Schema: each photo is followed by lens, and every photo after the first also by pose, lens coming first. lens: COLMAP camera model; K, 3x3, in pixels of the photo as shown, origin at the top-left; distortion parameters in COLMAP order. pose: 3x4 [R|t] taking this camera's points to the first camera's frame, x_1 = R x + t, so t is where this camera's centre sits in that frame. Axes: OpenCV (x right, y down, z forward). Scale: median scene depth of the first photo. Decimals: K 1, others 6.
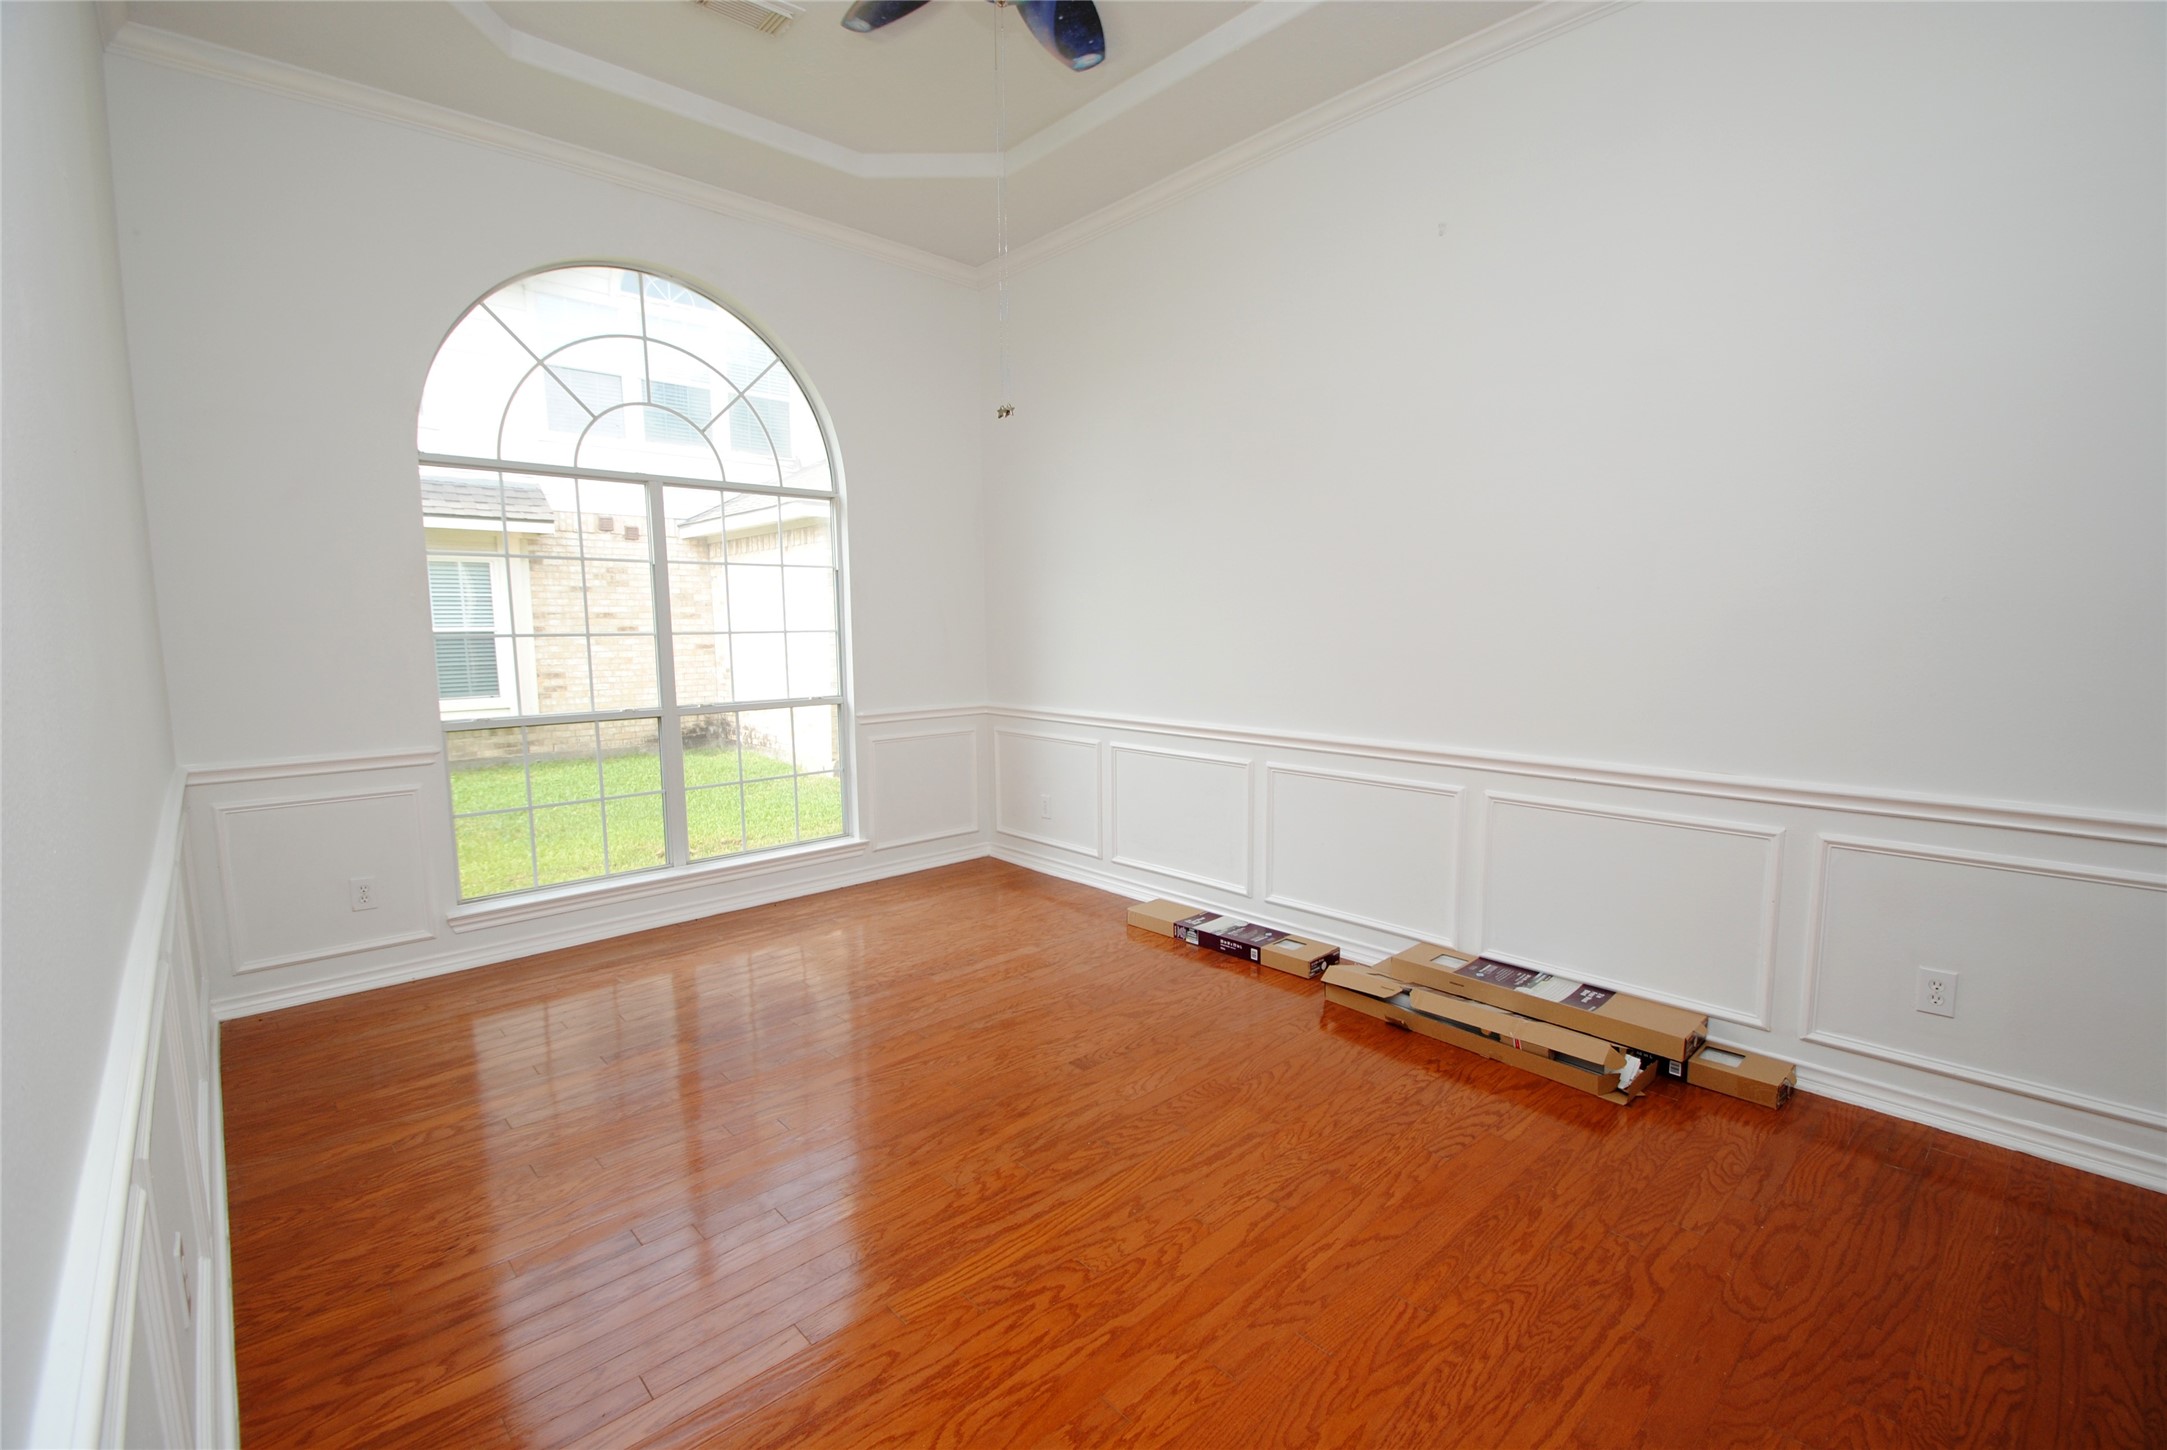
lens RADIAL K [[946.0, 0, 1083.5], [0, 946.0, 725.0], [0, 0, 1]] dist [0.009614, -0.000181]
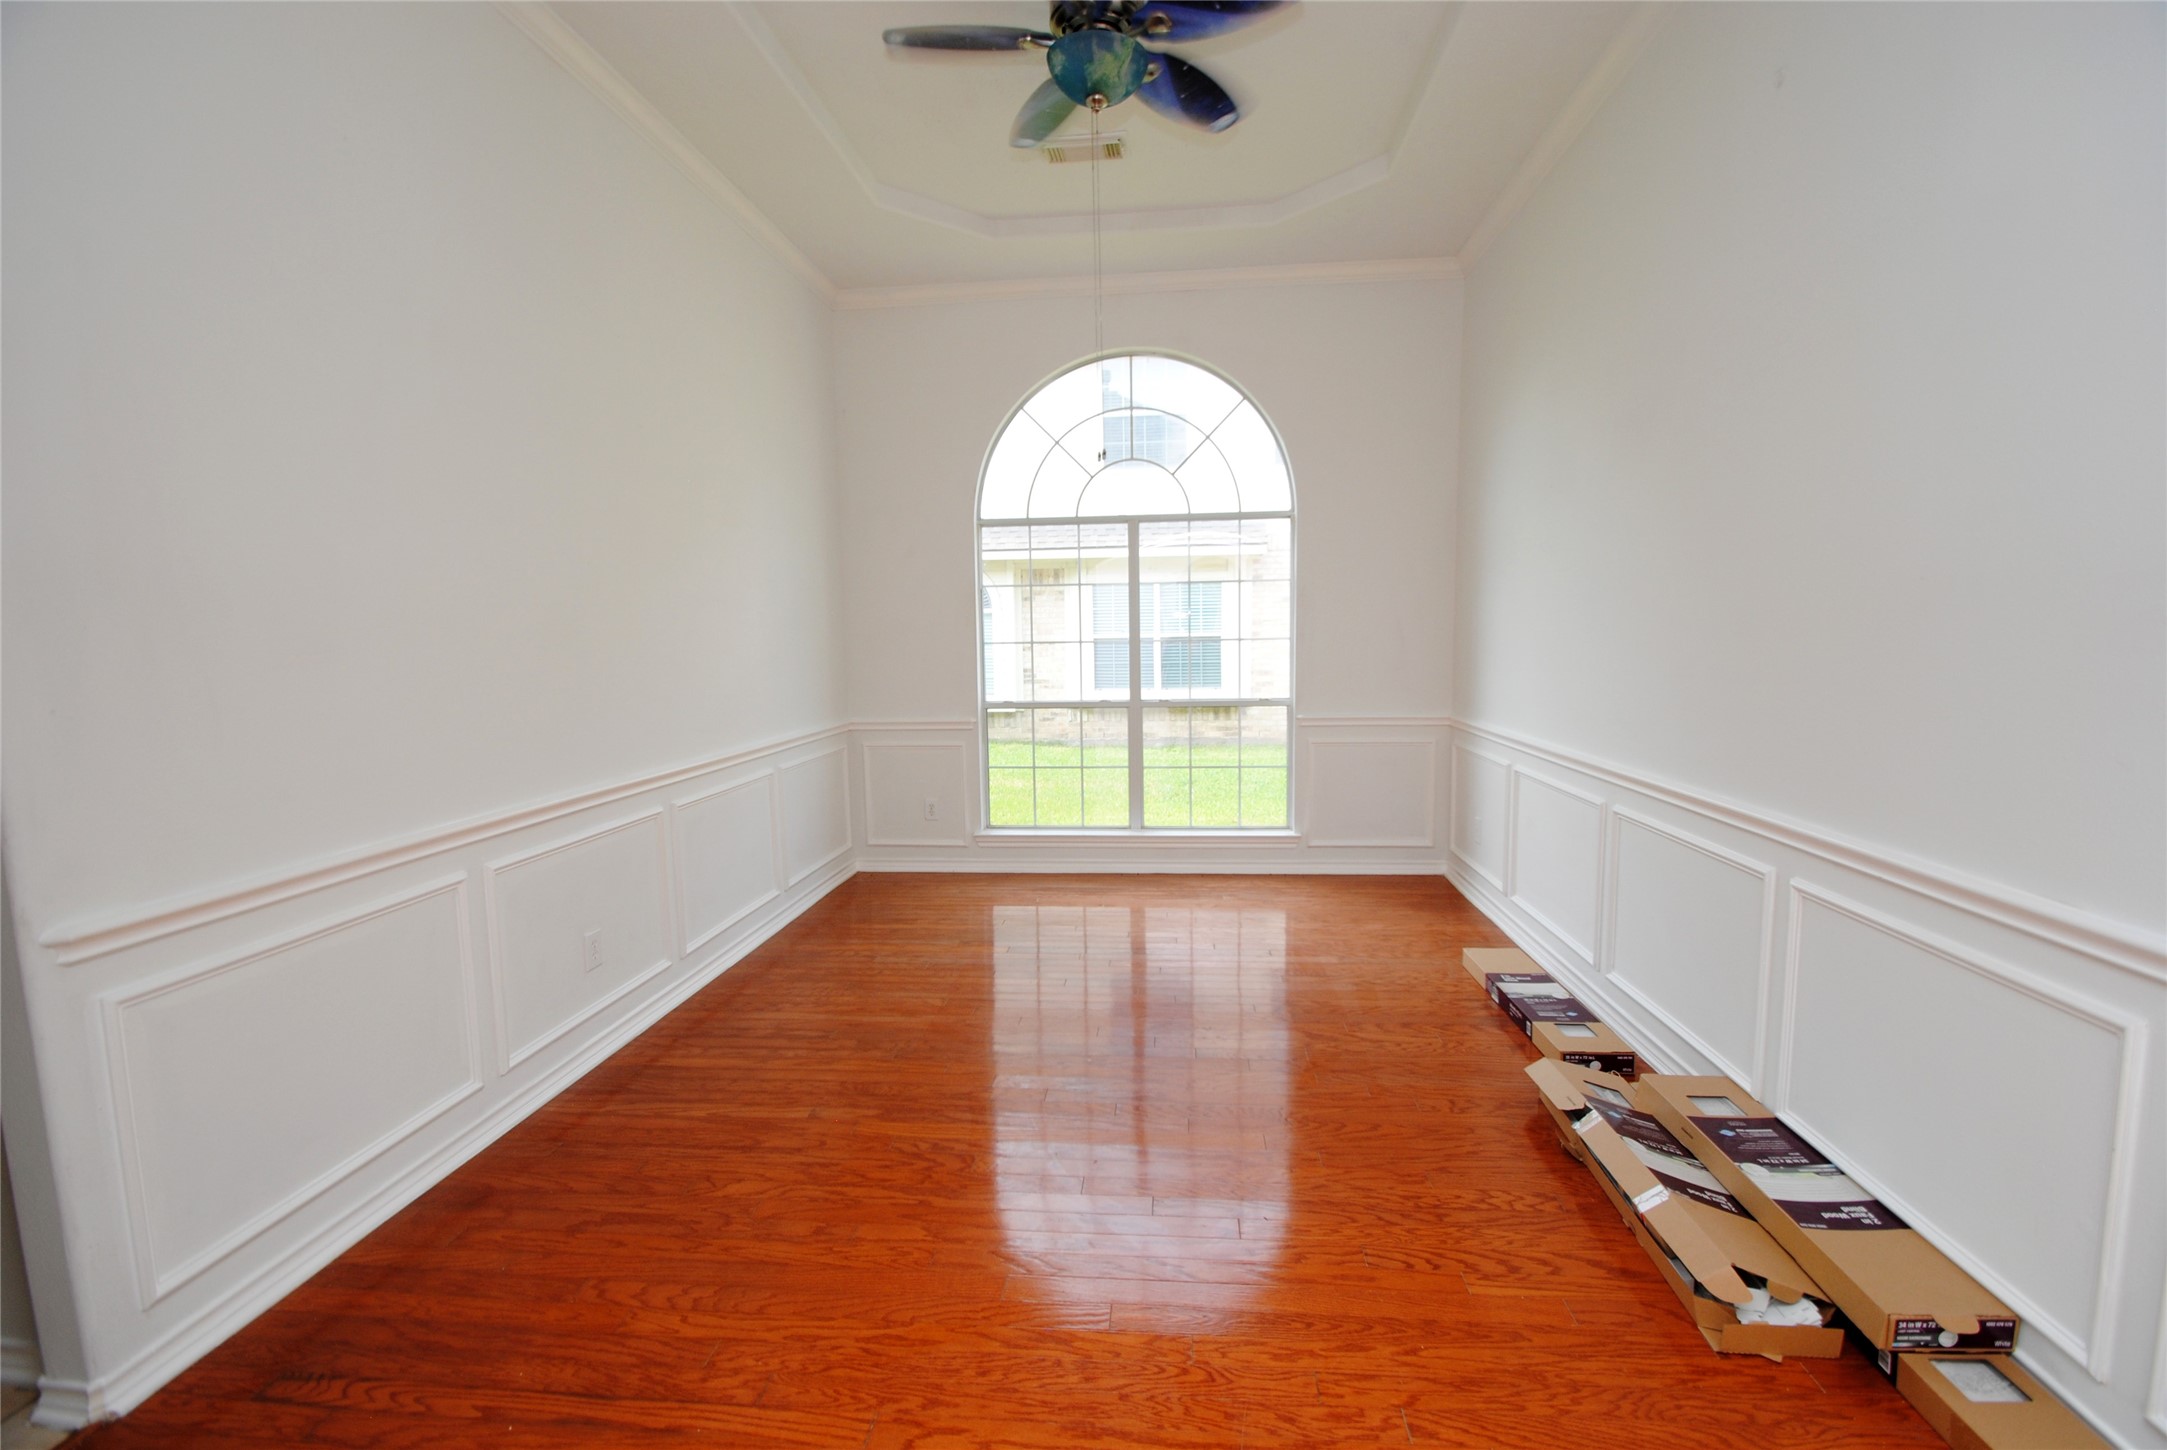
lens RADIAL K [[950.0, 0, 1113.5], [0, 950.0, 740.2], [0, 0, 1]] dist [0.014779, -0.015992]
pose [[0.667982, 0.078623, -0.740013, 0.502123], [-0.067690, 0.996700, 0.044793, -0.022559], [0.741092, 0.020171, 0.671100, 0.149096]]
